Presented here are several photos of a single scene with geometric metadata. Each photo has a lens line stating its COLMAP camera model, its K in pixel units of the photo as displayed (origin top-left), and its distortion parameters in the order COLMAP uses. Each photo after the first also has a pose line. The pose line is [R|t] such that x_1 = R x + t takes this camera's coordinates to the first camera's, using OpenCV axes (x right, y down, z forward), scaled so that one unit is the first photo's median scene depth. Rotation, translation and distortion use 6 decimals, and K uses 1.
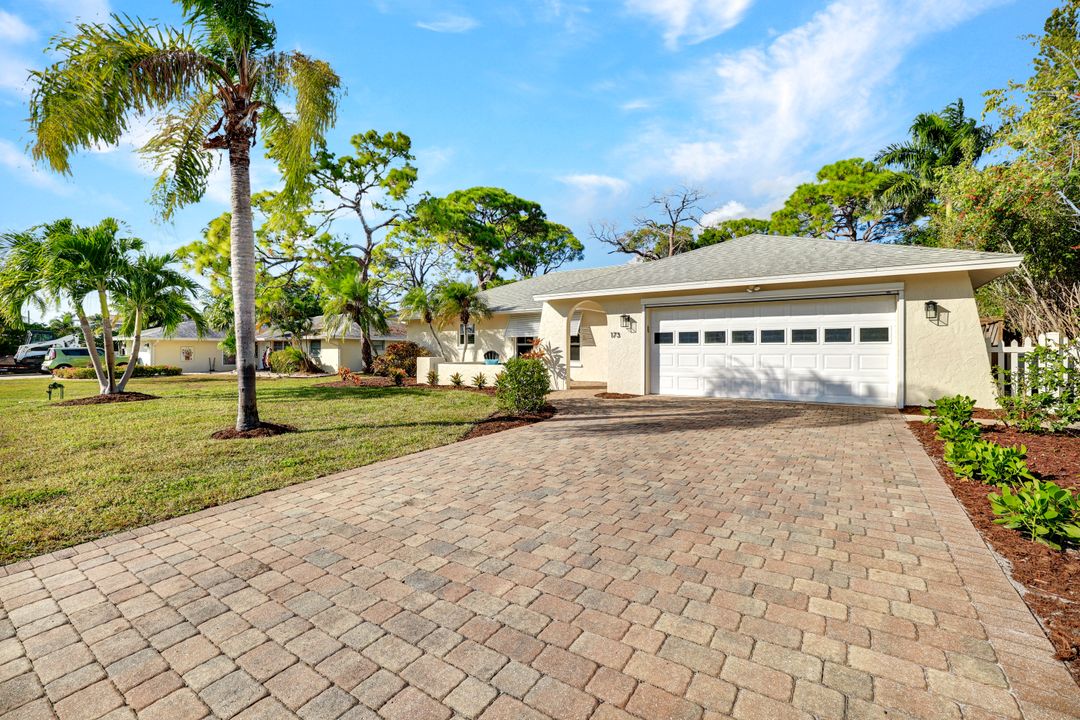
lens RADIAL K [[461.5, 0, 538.6], [0, 461.5, 352.2], [0, 0, 1]] dist [-0.042592, 0.016230]
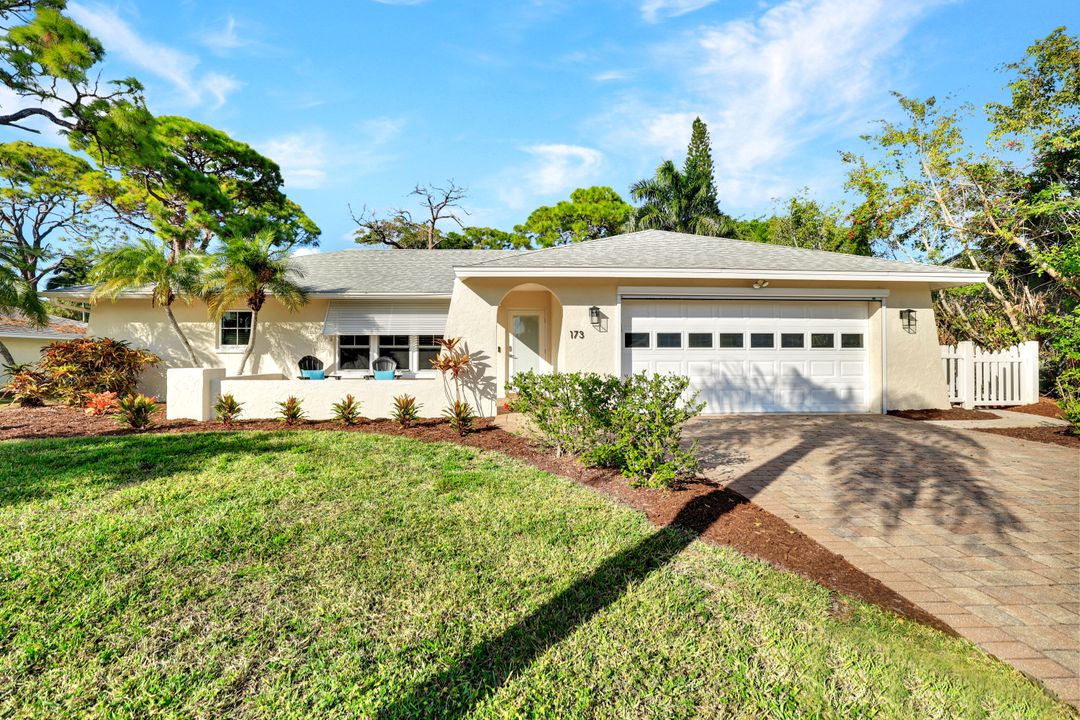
lens RADIAL K [[461.5, 0, 538.6], [0, 461.5, 352.2], [0, 0, 1]] dist [-0.042592, 0.016230]
pose [[0.808802, 0.005761, 0.588053, -0.276517], [0.000744, 0.999941, -0.010819, -0.002080], [-0.588081, 0.009188, 0.808750, 0.417662]]
